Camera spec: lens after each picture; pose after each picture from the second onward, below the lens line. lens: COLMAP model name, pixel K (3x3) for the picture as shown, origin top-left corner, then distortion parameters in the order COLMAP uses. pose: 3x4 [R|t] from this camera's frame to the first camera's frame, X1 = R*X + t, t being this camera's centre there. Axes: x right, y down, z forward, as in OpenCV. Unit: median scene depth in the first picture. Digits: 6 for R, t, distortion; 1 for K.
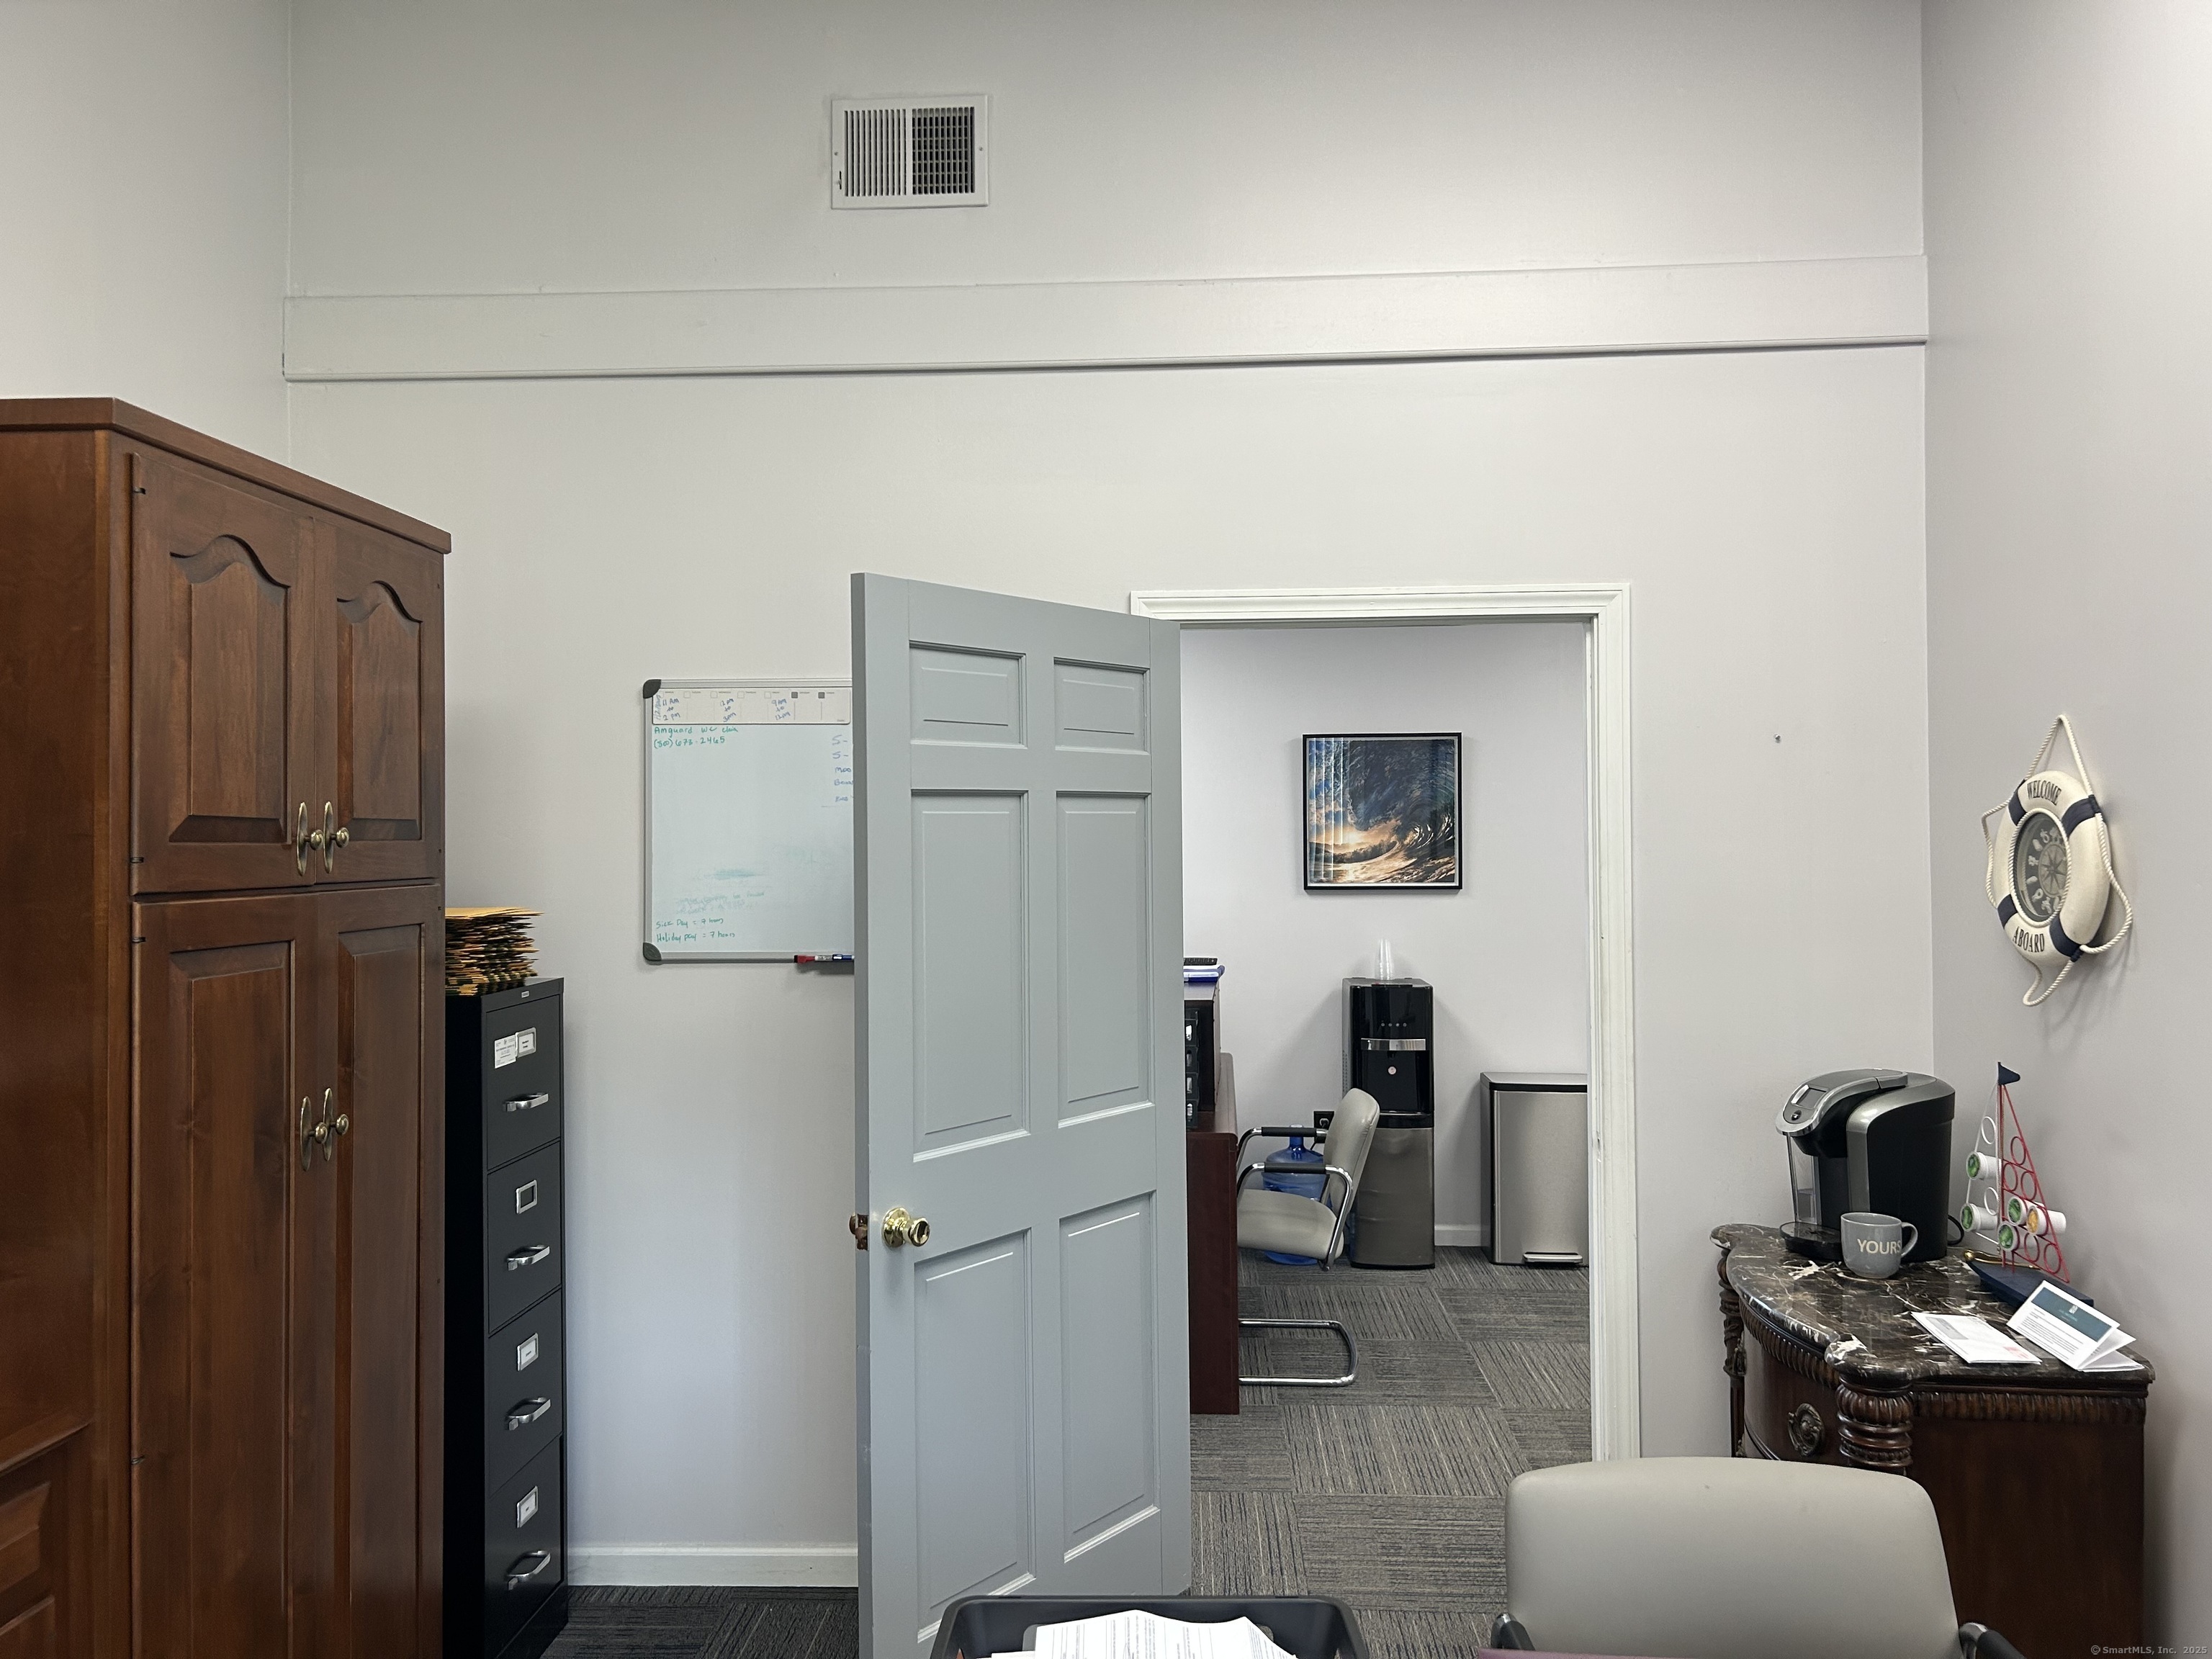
lens RADIAL K [[1656.9, 0, 1098.6], [0, 1656.9, 767.9], [0, 0, 1]] dist [0.055644, -0.062525]
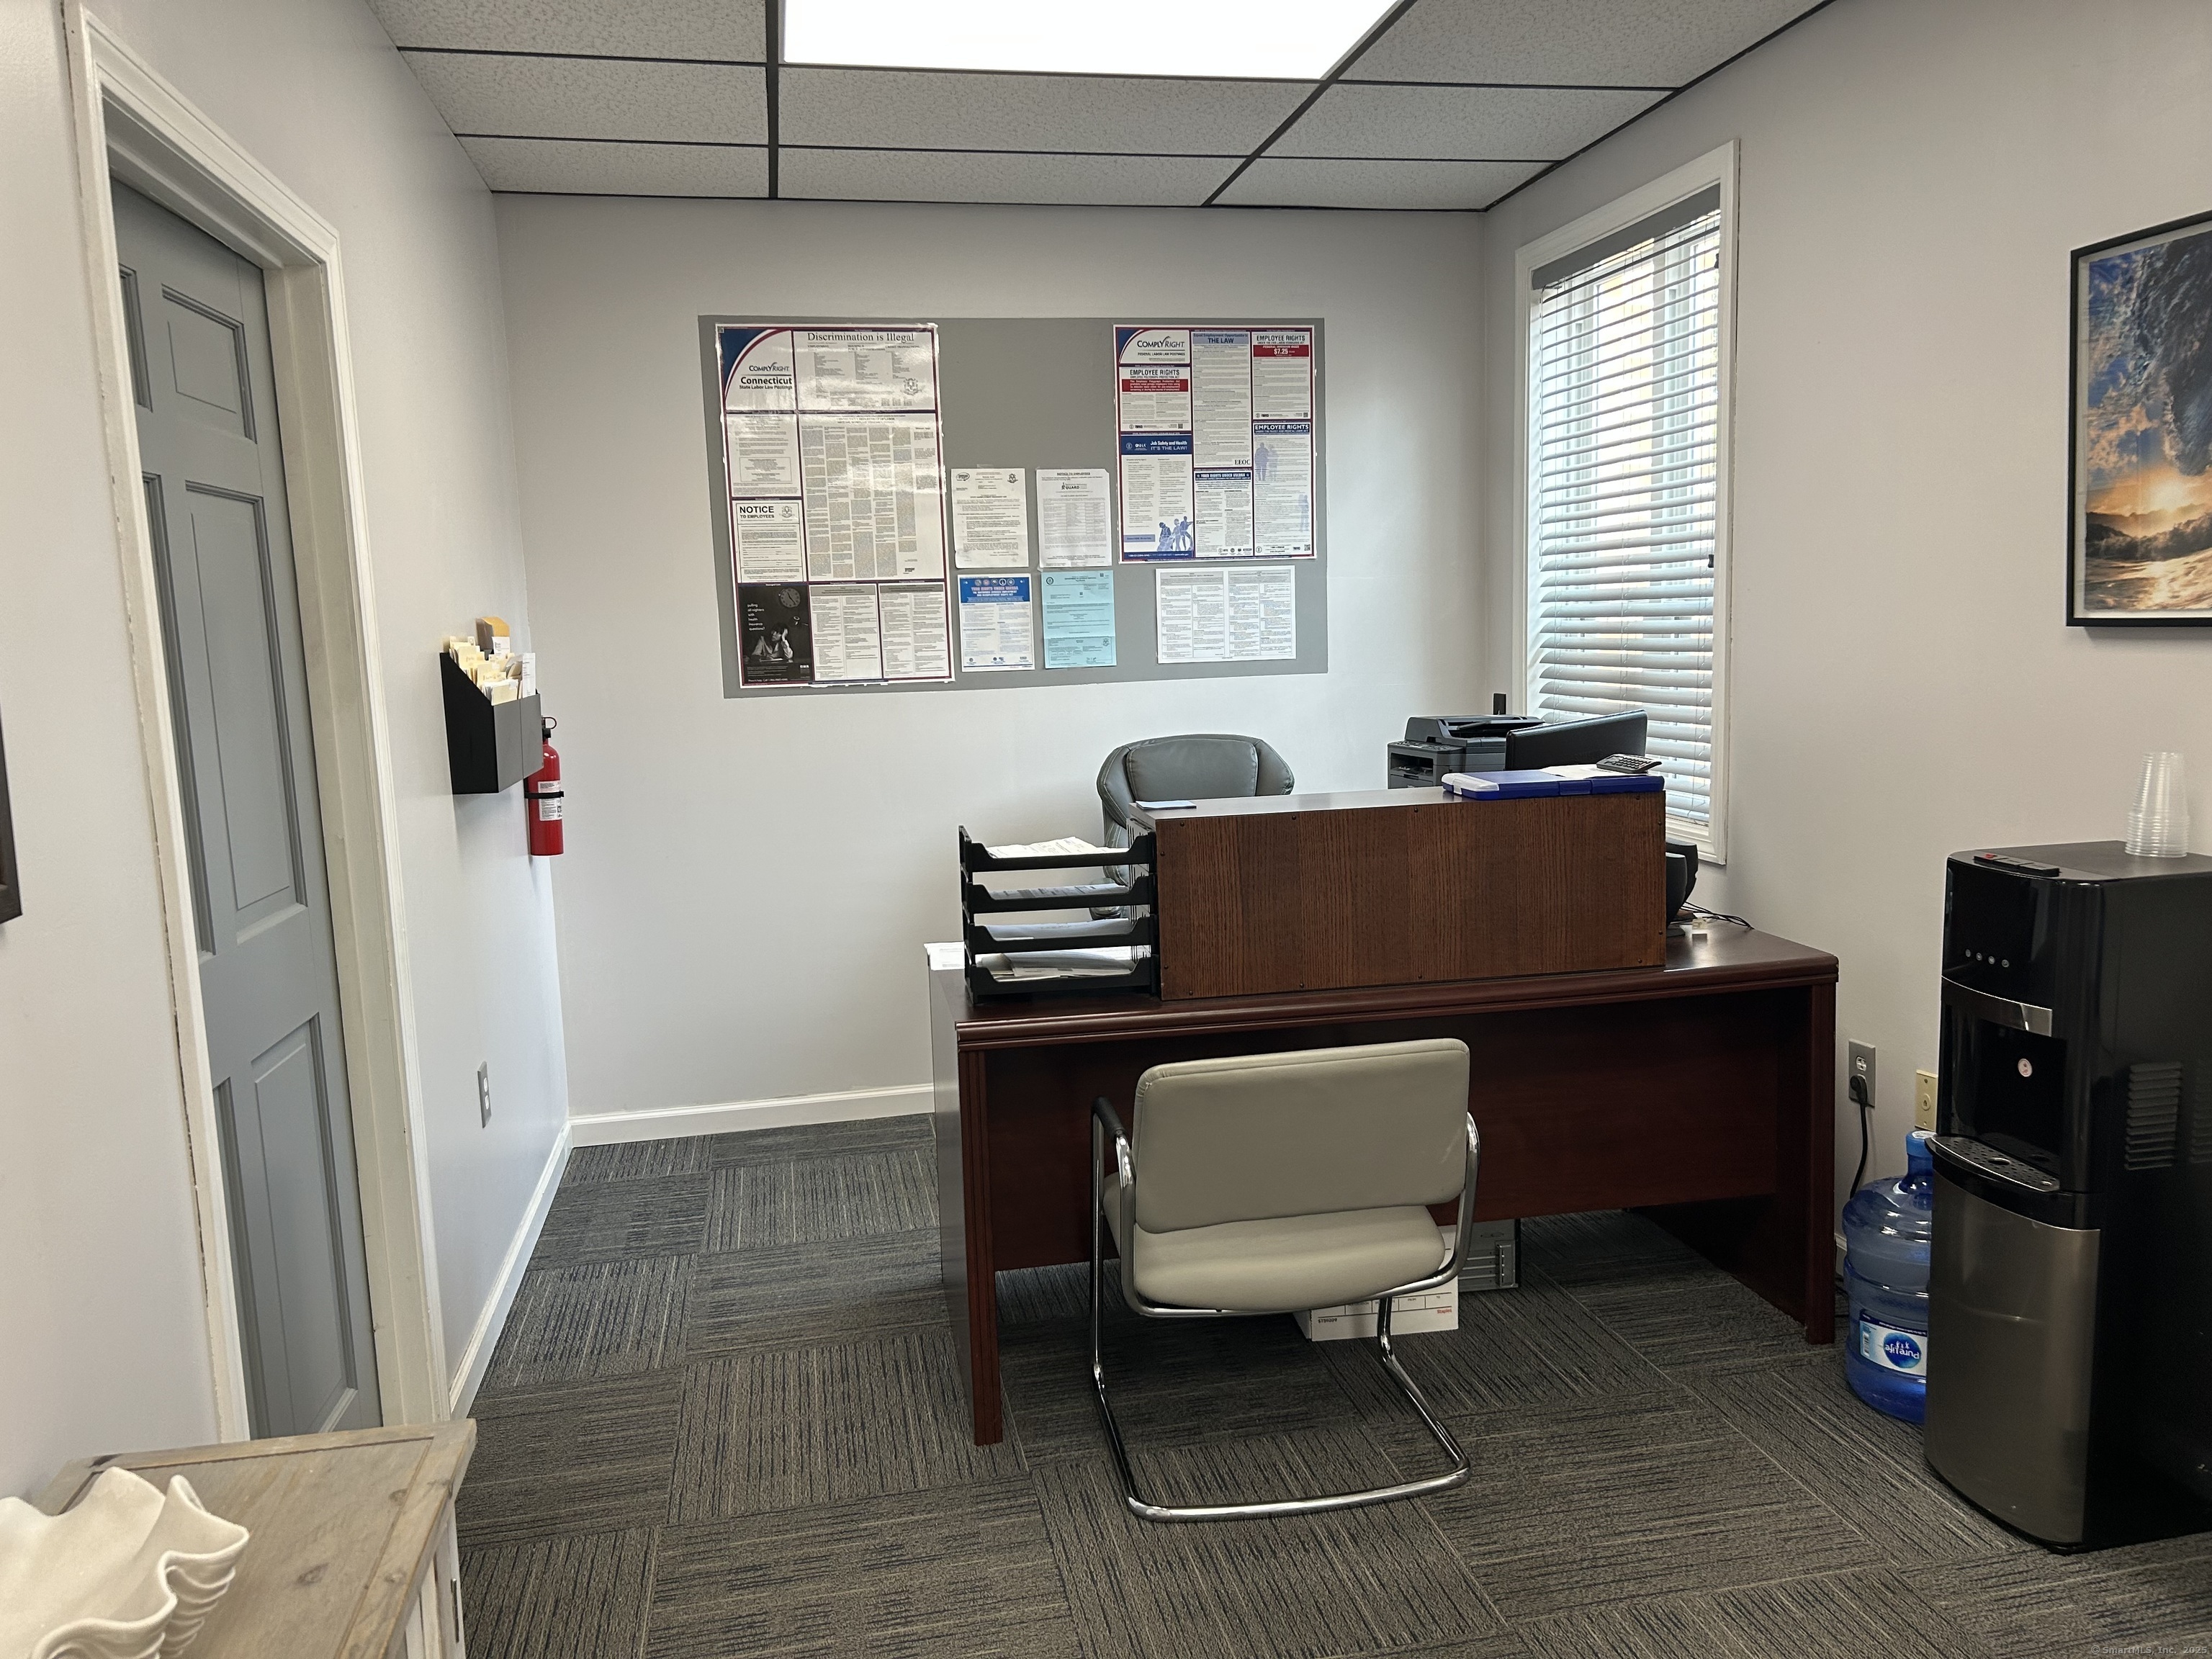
lens RADIAL K [[1656.9, 0, 1116.6], [0, 1656.9, 845.2], [0, 0, 1]] dist [0.055644, -0.062525]
pose [[0.251283, 0.130386, -0.959091, 0.486092], [0.074580, 0.985331, 0.153493, 0.044365], [0.965036, -0.110100, 0.237873, 0.654045]]
